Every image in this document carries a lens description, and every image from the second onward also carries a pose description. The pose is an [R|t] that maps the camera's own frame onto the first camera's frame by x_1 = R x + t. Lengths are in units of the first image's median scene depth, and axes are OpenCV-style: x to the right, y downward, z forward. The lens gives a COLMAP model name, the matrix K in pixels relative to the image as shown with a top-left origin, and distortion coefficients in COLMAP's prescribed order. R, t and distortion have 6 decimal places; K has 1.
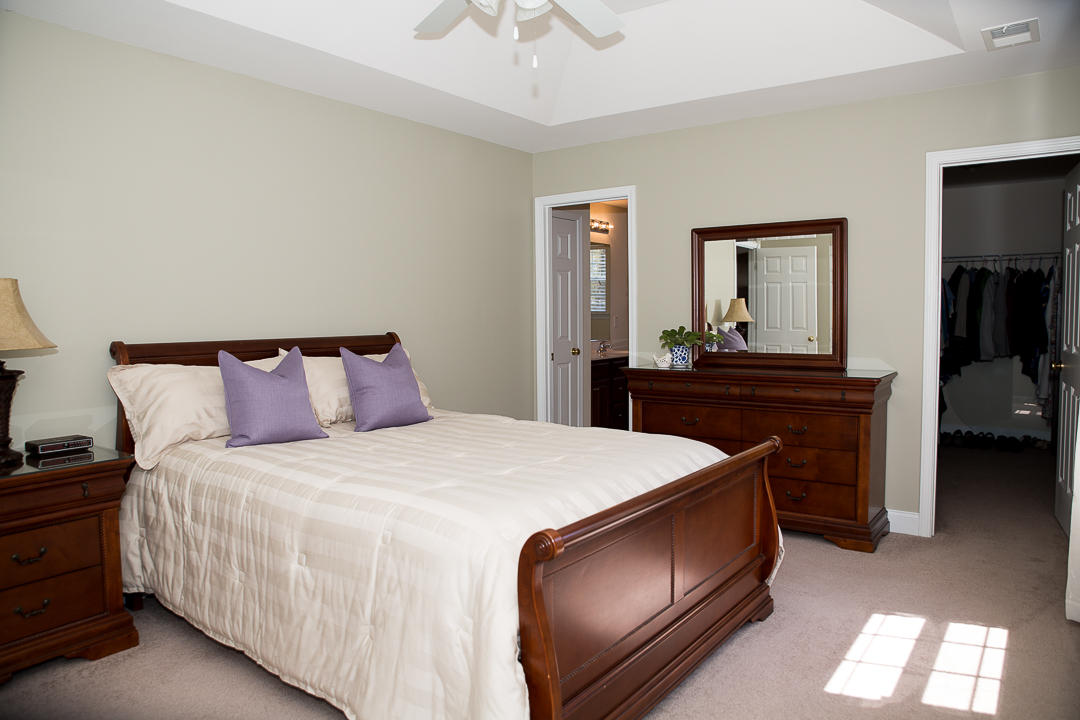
lens RADIAL K [[713.1, 0, 540.0], [0, 713.1, 360.0], [0, 0, 1]] dist [-0.008543, 0.001239]
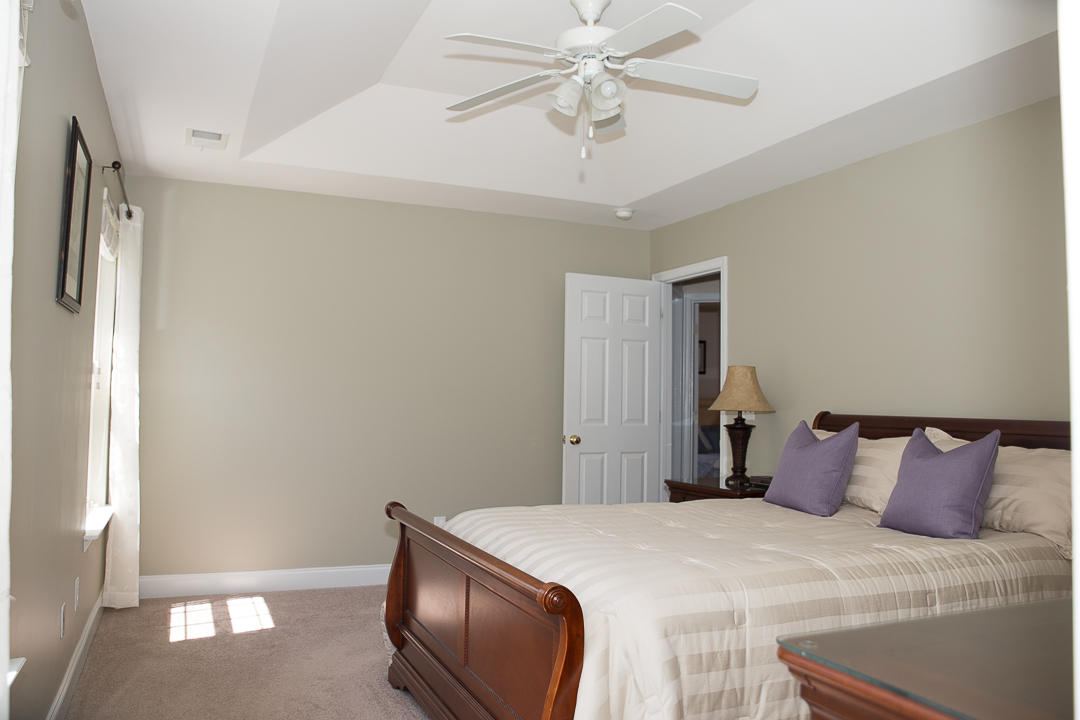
lens RADIAL K [[824.3, 0, 539.5], [0, 824.3, 343.3], [0, 0, 1]] dist [-0.074162, 0.003067]
pose [[-0.514917, -0.063296, -0.854900, 1.085496], [-0.069127, 0.997088, -0.032188, -0.077166], [0.854448, 0.042523, -0.517793, 1.572642]]
